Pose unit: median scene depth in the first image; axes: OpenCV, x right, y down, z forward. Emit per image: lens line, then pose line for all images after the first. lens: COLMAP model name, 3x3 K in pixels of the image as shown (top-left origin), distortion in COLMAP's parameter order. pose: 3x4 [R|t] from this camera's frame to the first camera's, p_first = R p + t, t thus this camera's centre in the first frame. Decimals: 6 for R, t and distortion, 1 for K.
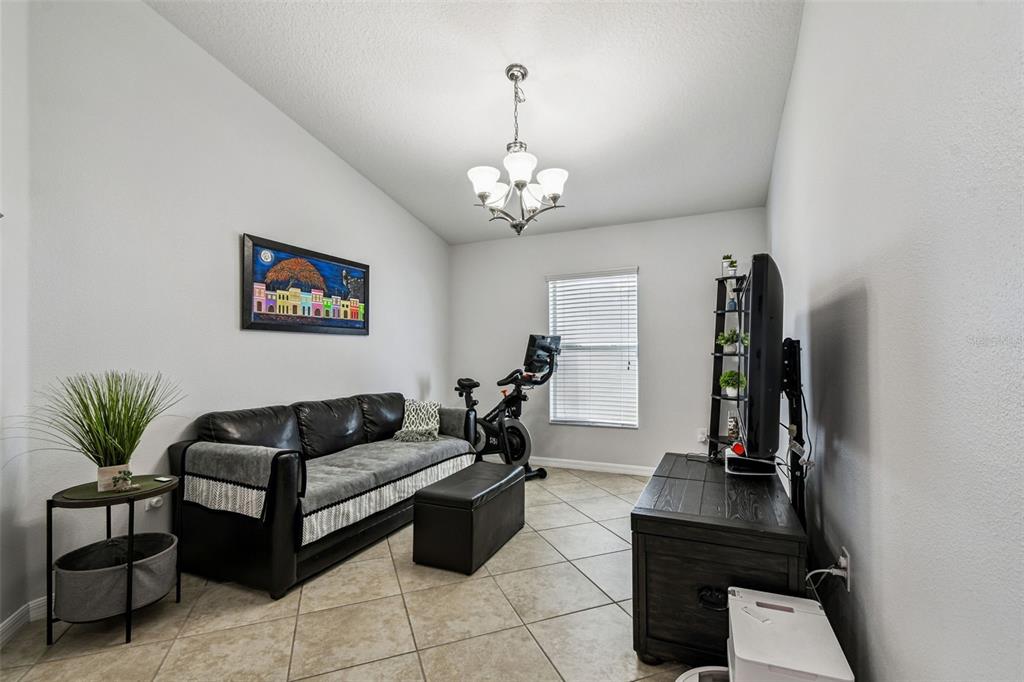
lens RADIAL K [[449.4, 0, 511.8], [0, 449.4, 345.6], [0, 0, 1]] dist [0.035213, -0.020823]
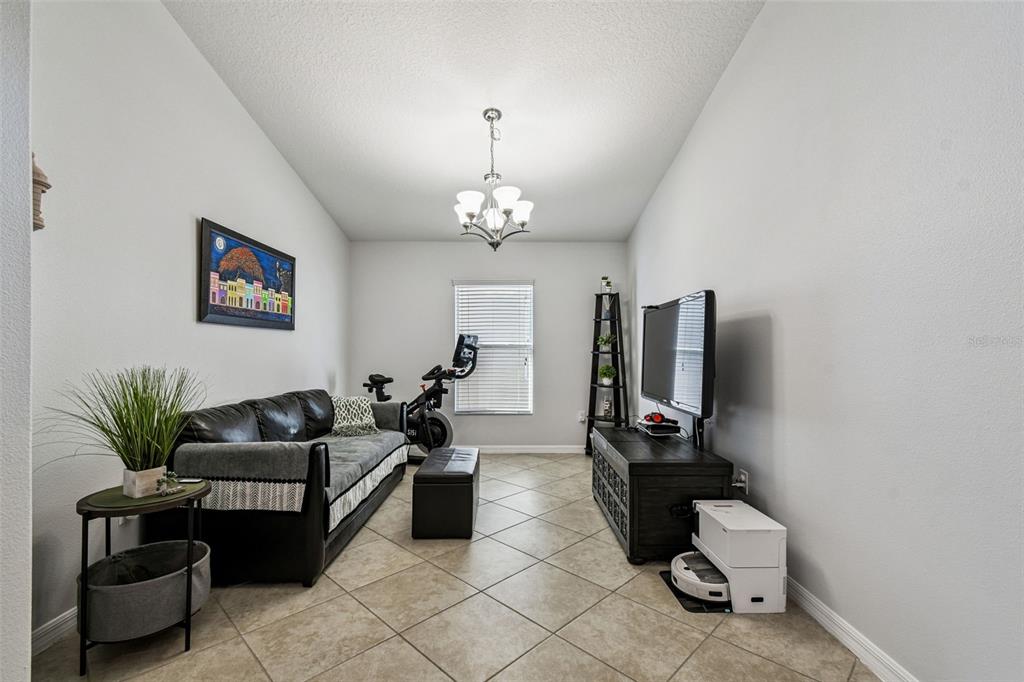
lens RADIAL K [[443.5, 0, 512.0], [0, 443.5, 341.0], [0, 0, 1]] dist [0.038676, -0.020381]
pose [[0.915636, 0.018213, 0.401597, -0.336880], [-0.016352, 0.999834, -0.008063, 0.000217], [-0.401677, 0.000816, 0.915781, -0.077790]]
